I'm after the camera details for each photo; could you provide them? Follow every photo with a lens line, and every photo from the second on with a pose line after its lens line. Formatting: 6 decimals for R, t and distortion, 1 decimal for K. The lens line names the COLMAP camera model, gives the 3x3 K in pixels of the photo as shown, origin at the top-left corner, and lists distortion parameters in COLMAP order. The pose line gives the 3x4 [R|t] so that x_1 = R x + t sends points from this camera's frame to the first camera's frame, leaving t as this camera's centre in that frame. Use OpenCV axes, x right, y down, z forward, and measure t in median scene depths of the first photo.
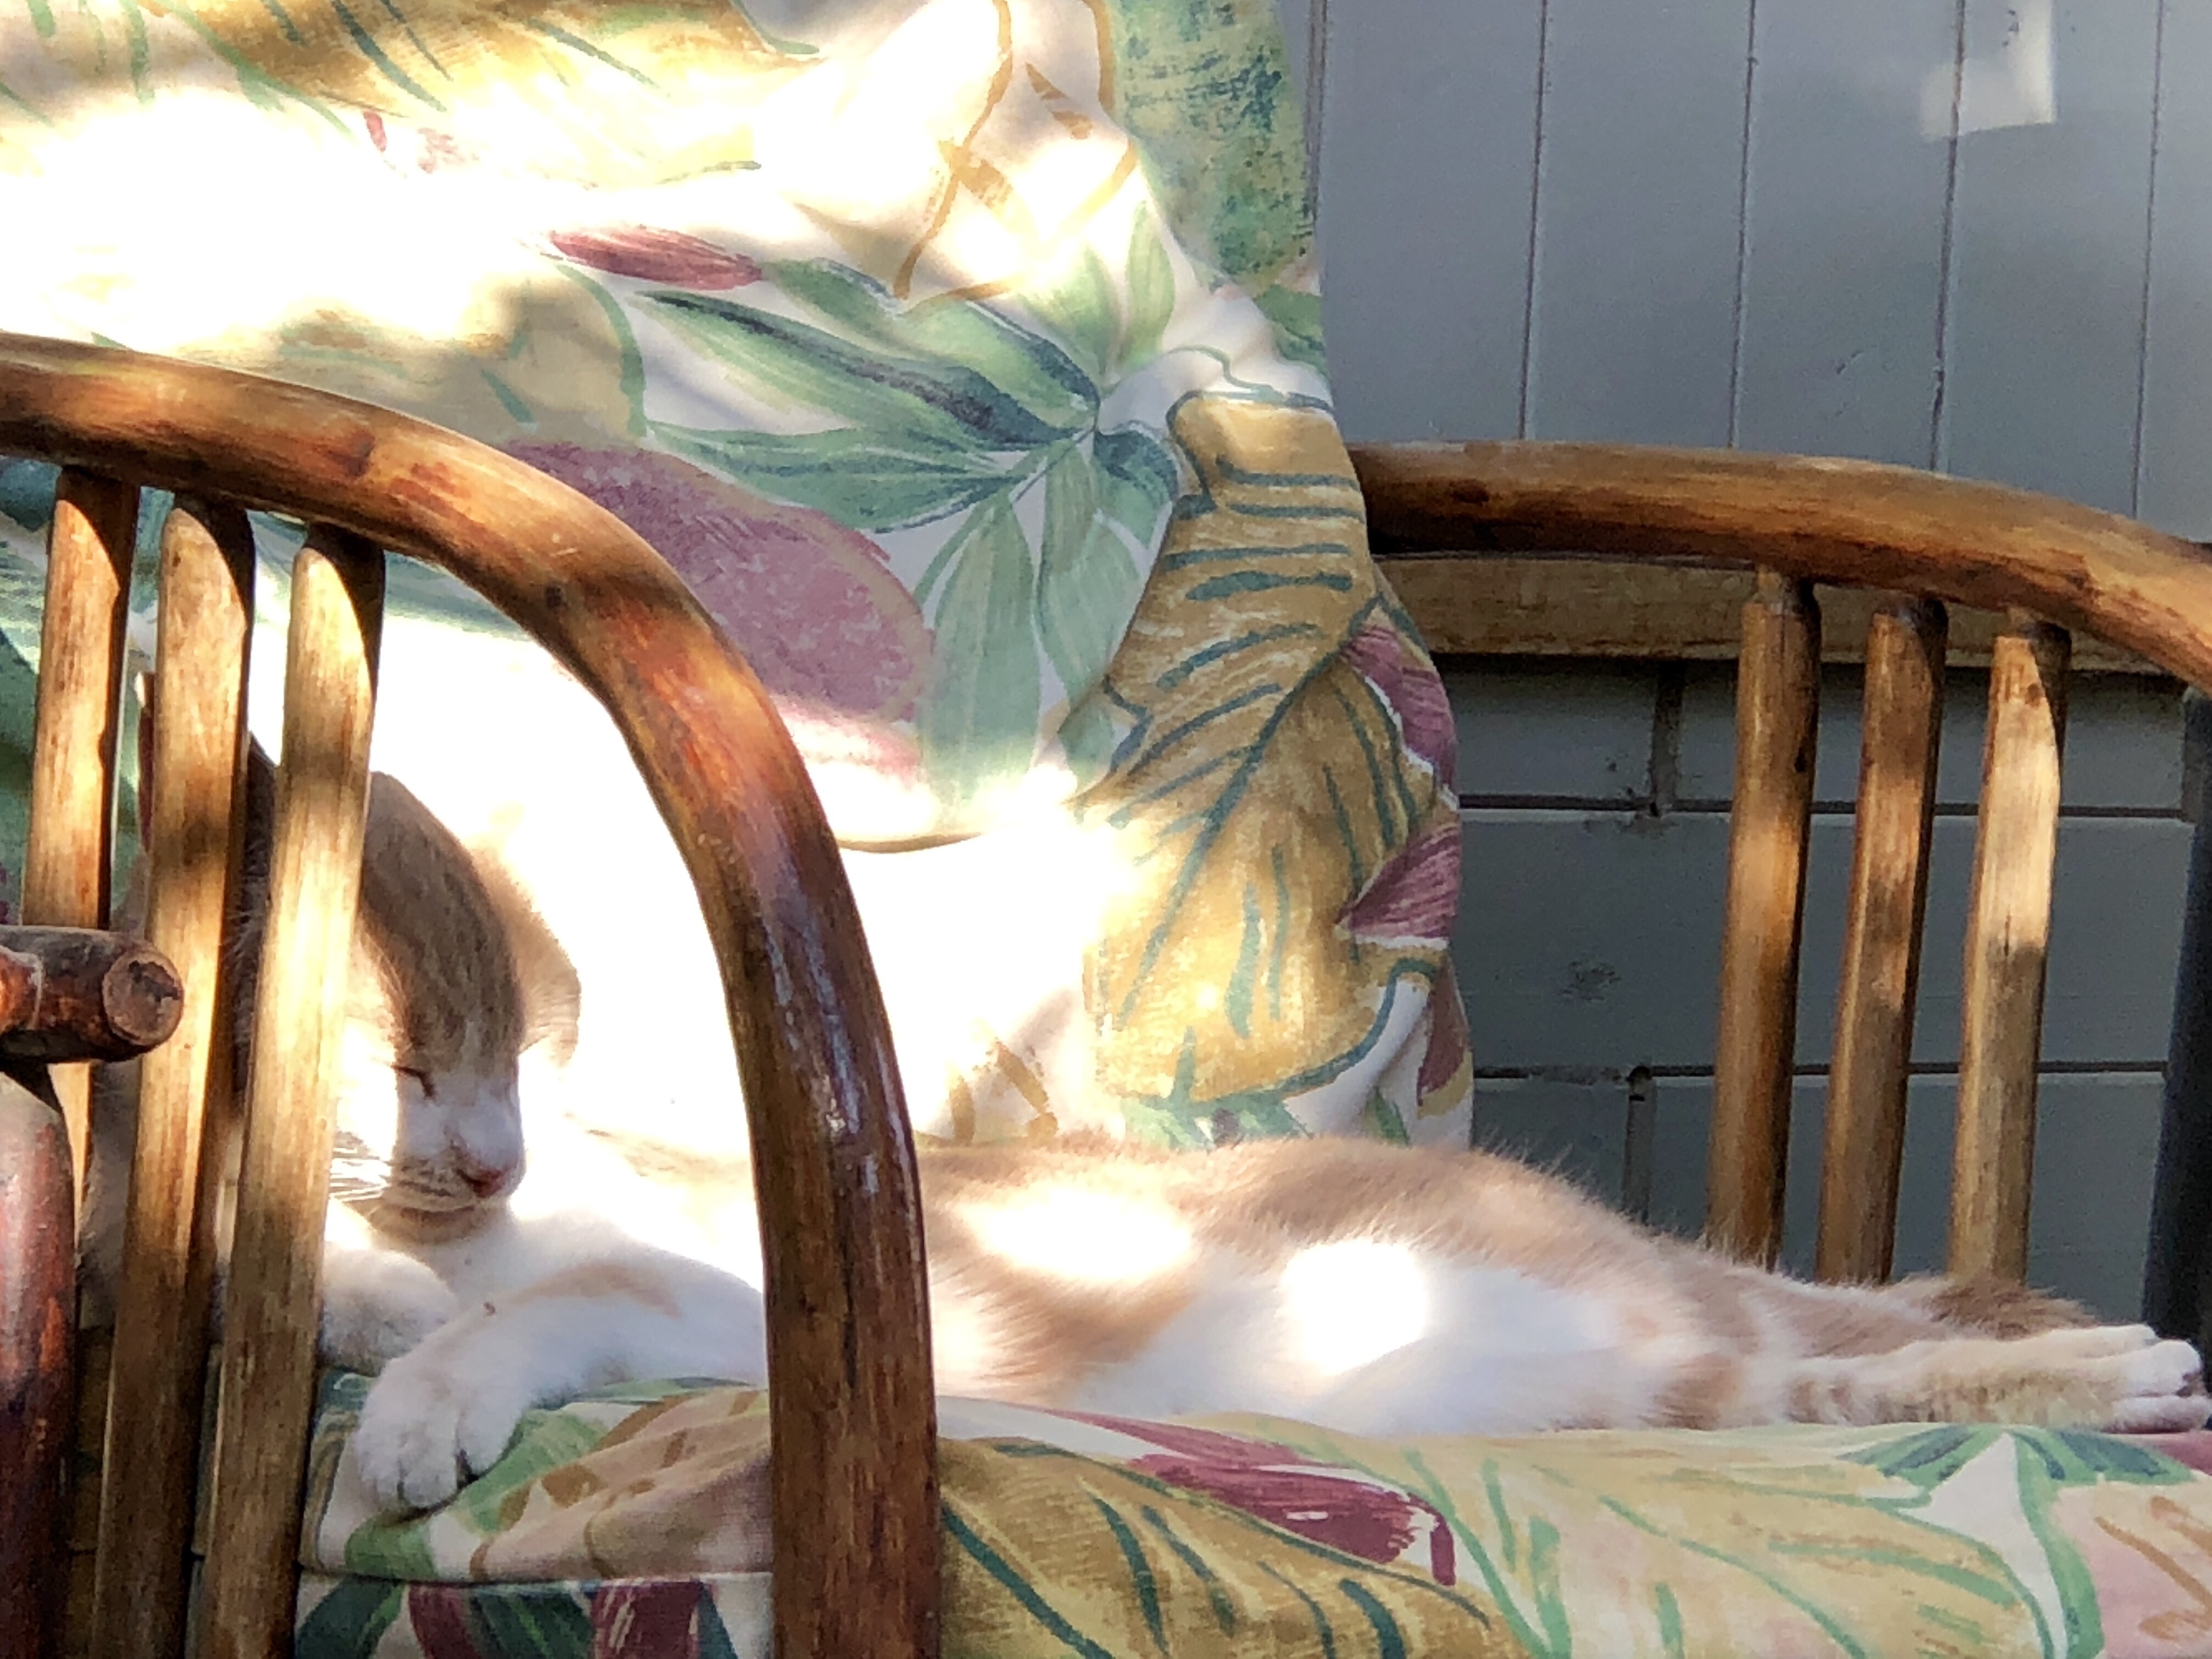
lens RADIAL K [[10883.9, 0, 1108.9], [0, 10883.9, 830.8], [0, 0, 1]] dist [0.370857, 0.000000]
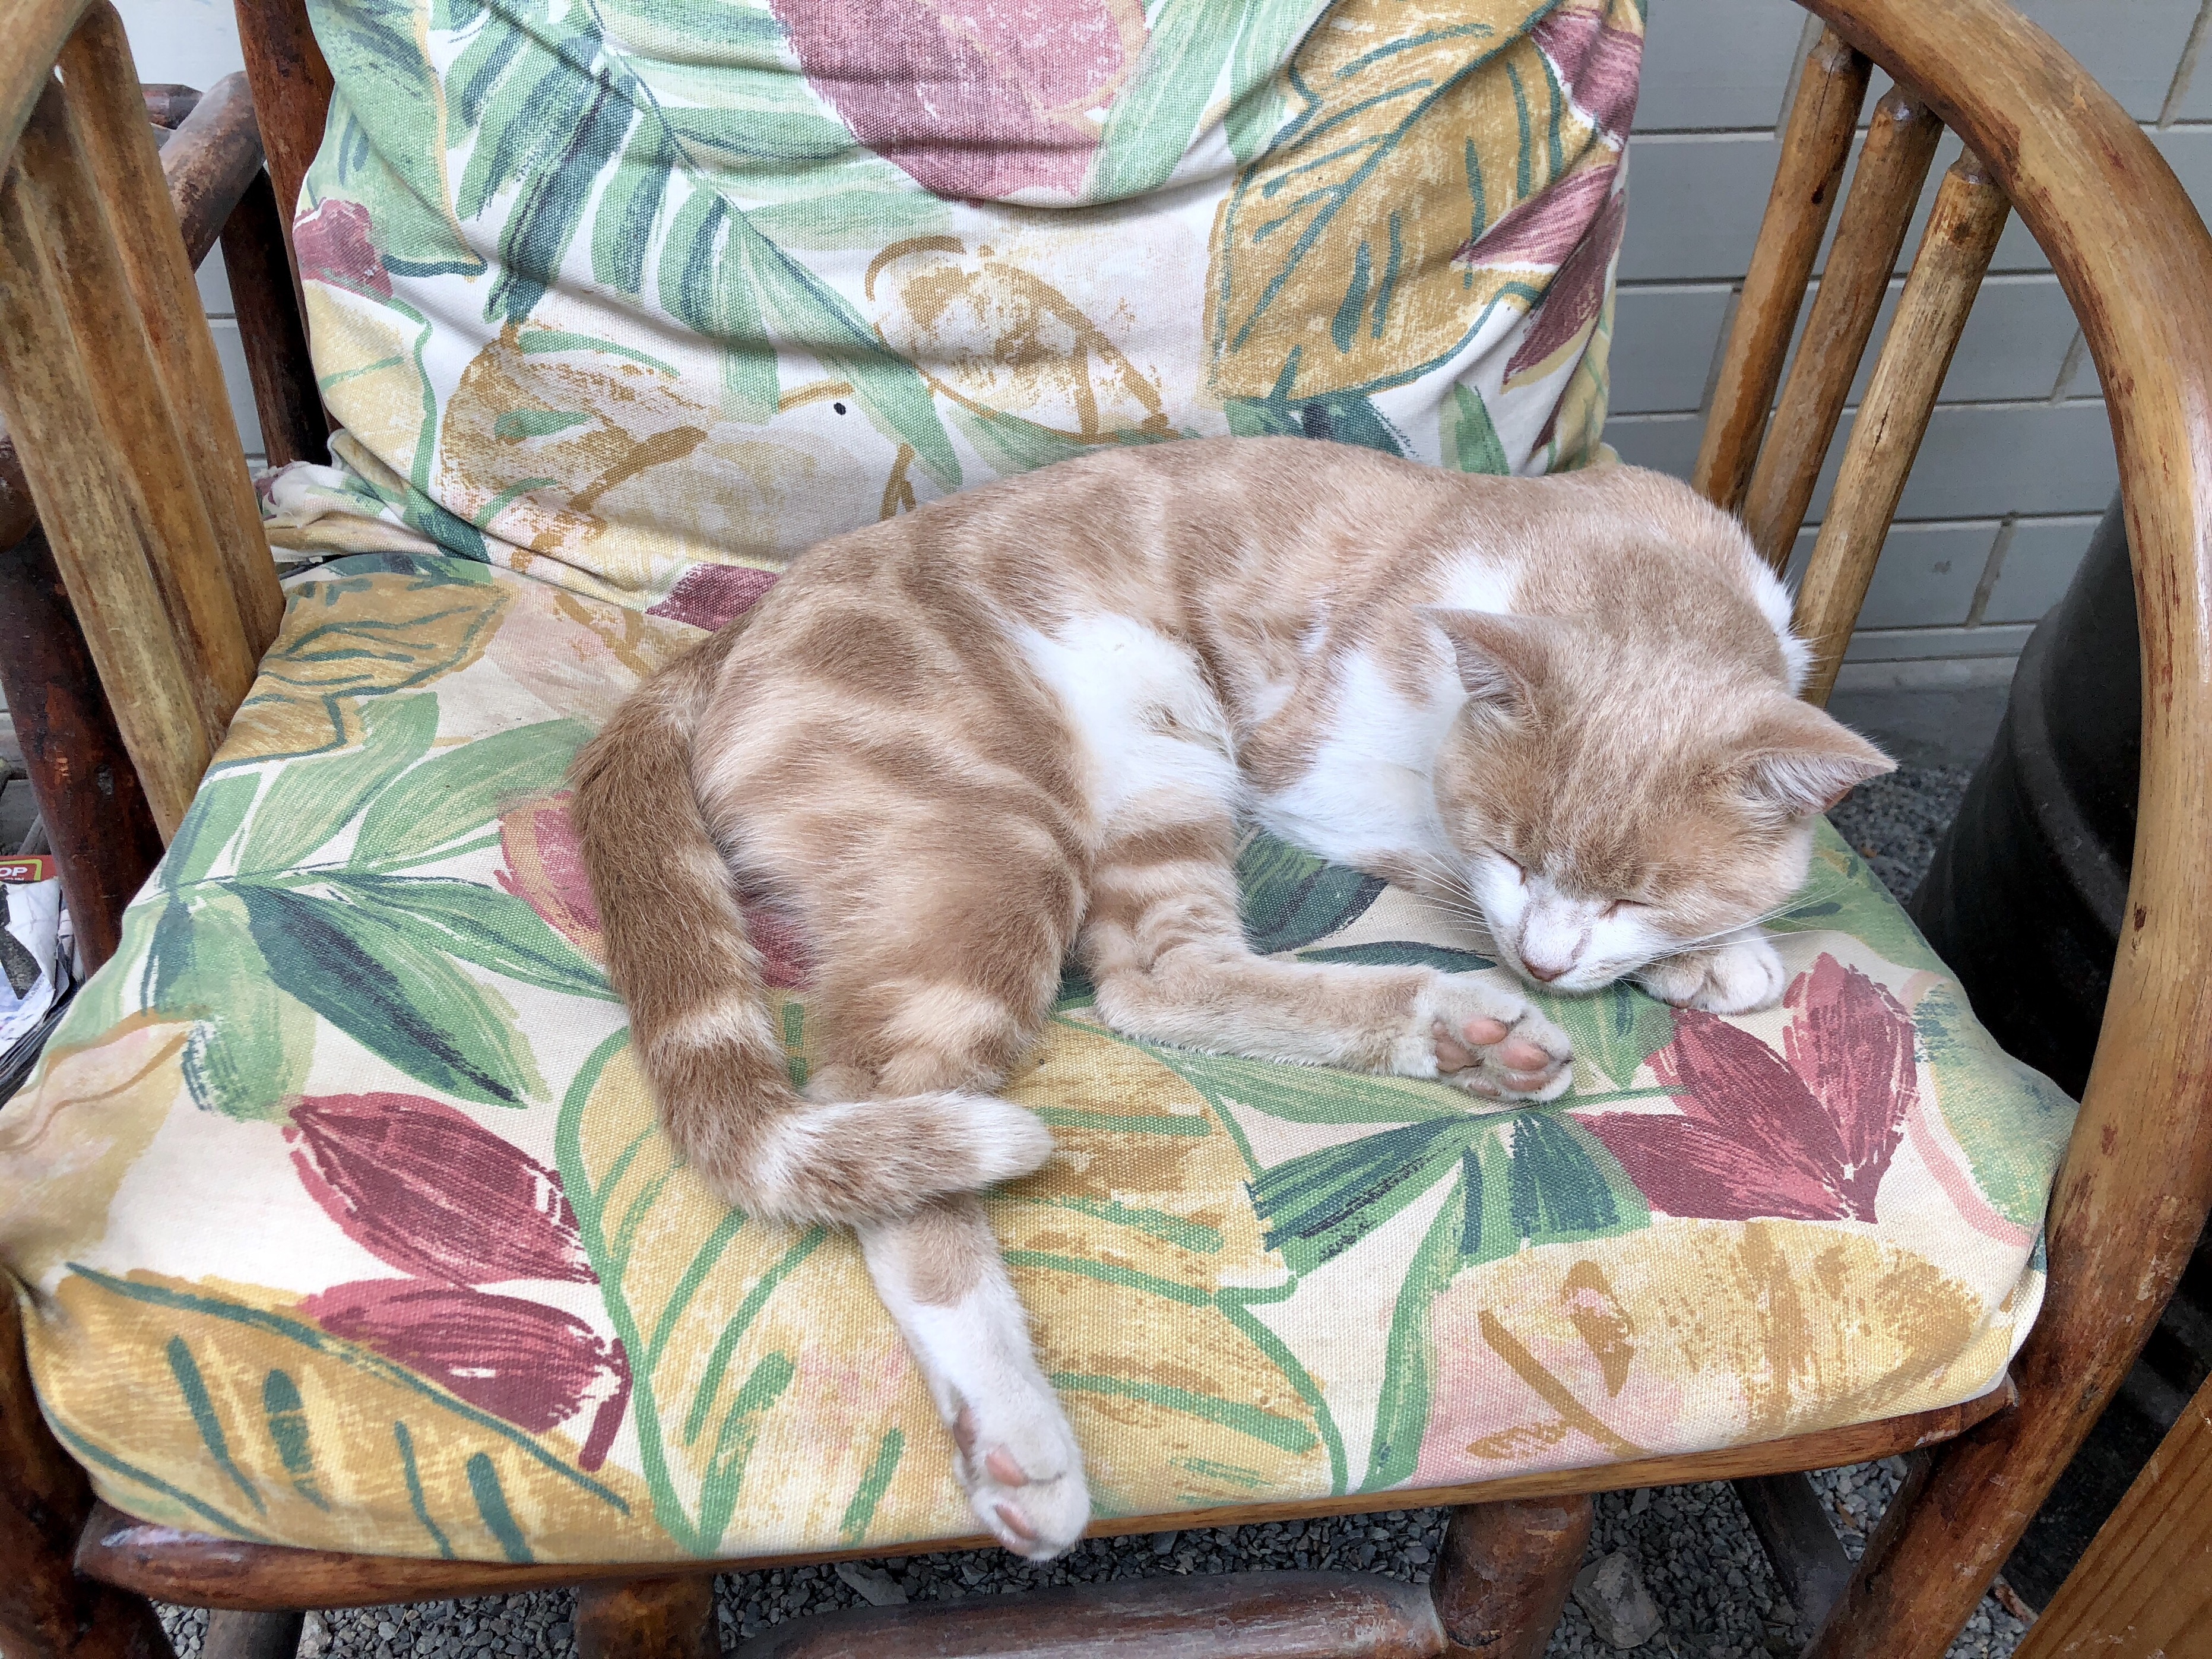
lens RADIAL K [[1810.7, 0, 1071.7], [0, 1810.7, 820.8], [0, 0, 1]] dist [0.038167, -0.040886]
pose [[0.852226, 0.306195, -0.424212, 0.102803], [-0.015676, 0.825425, 0.564295, -0.065144], [0.522939, -0.474256, 0.708248, 0.777012]]
